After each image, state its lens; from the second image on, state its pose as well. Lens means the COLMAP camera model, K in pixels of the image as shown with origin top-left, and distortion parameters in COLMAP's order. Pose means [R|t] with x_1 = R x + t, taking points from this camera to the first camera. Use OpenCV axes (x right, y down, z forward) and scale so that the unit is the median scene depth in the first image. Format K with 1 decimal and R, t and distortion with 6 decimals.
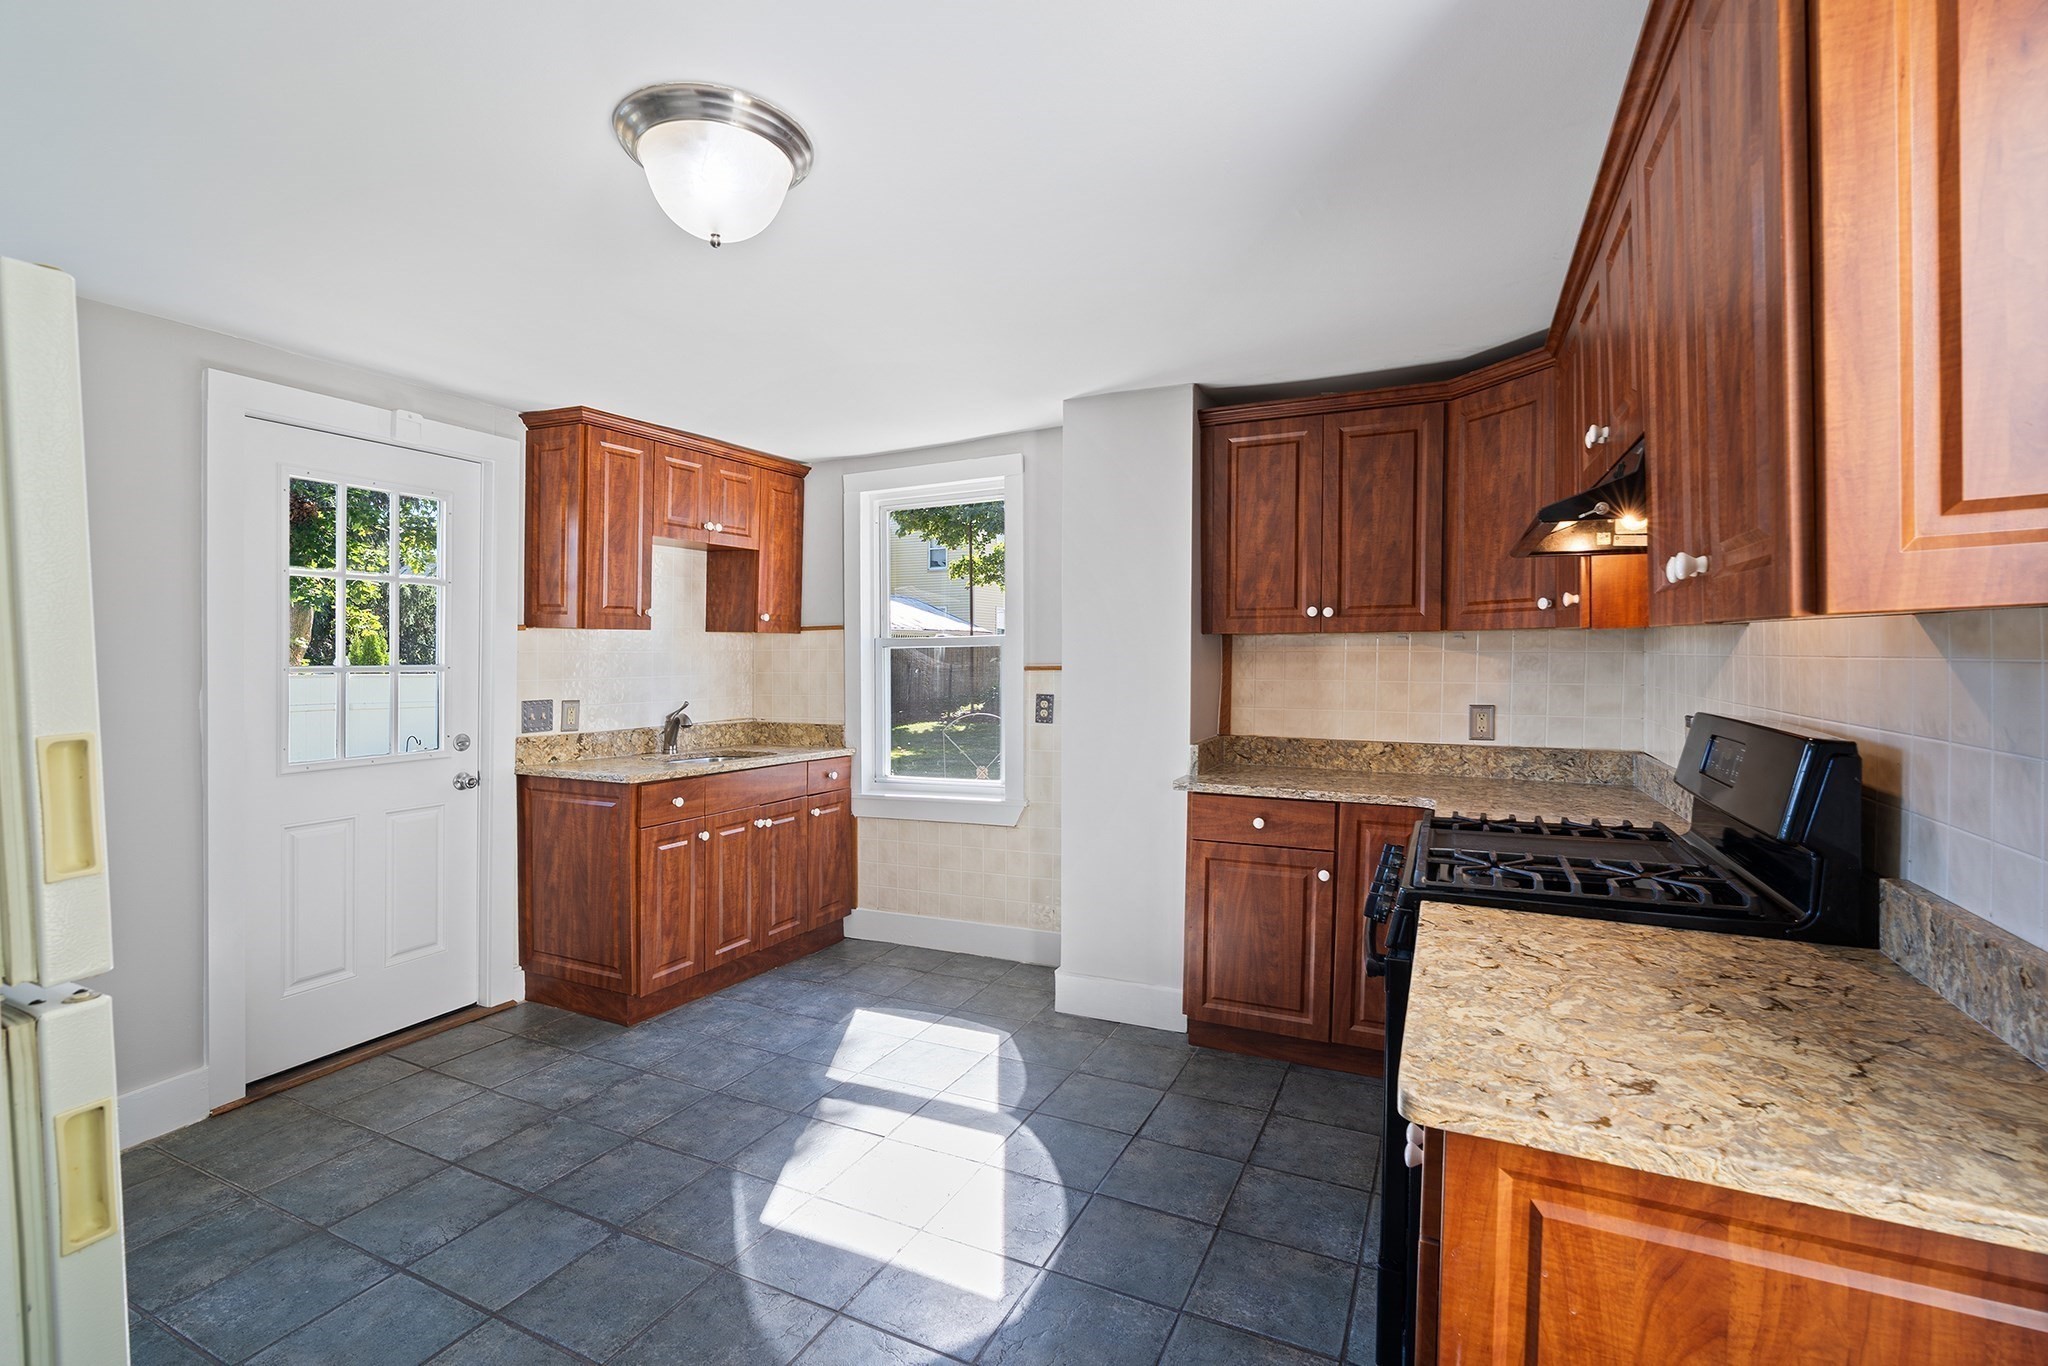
lens RADIAL K [[942.2, 0, 1021.6], [0, 942.2, 653.0], [0, 0, 1]] dist [0.001978, 0.000389]
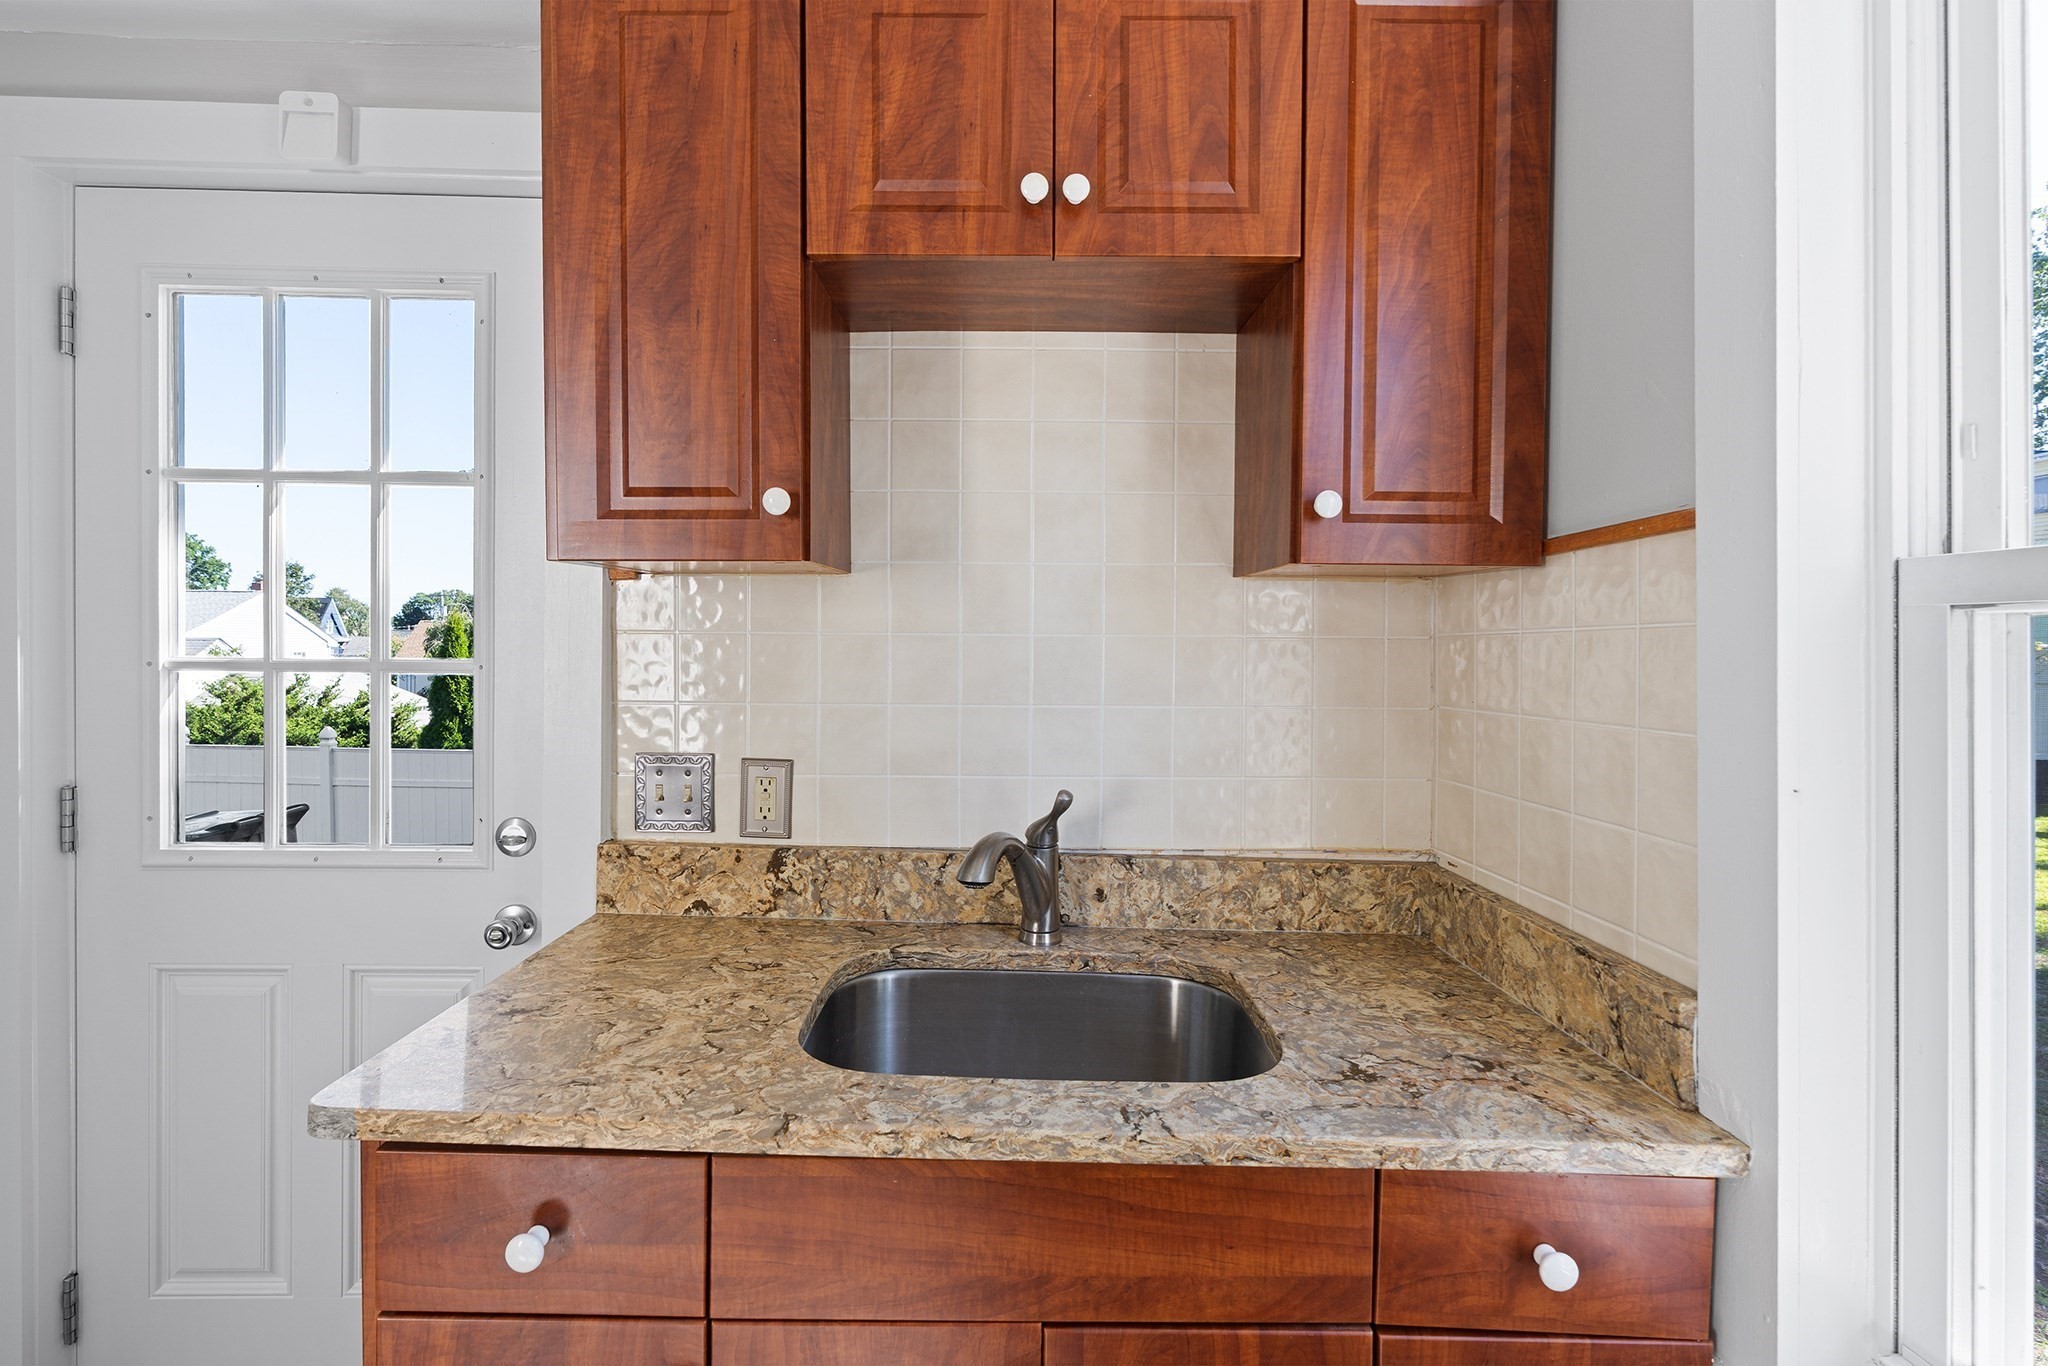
lens RADIAL K [[942.2, 0, 1021.6], [0, 942.2, 653.0], [0, 0, 1]] dist [0.001978, 0.000389]
pose [[0.439049, 0.011728, -0.898387, -0.070982], [-0.005448, 0.999931, 0.010391, 0.001544], [0.898447, 0.000332, 0.439082, 0.787284]]
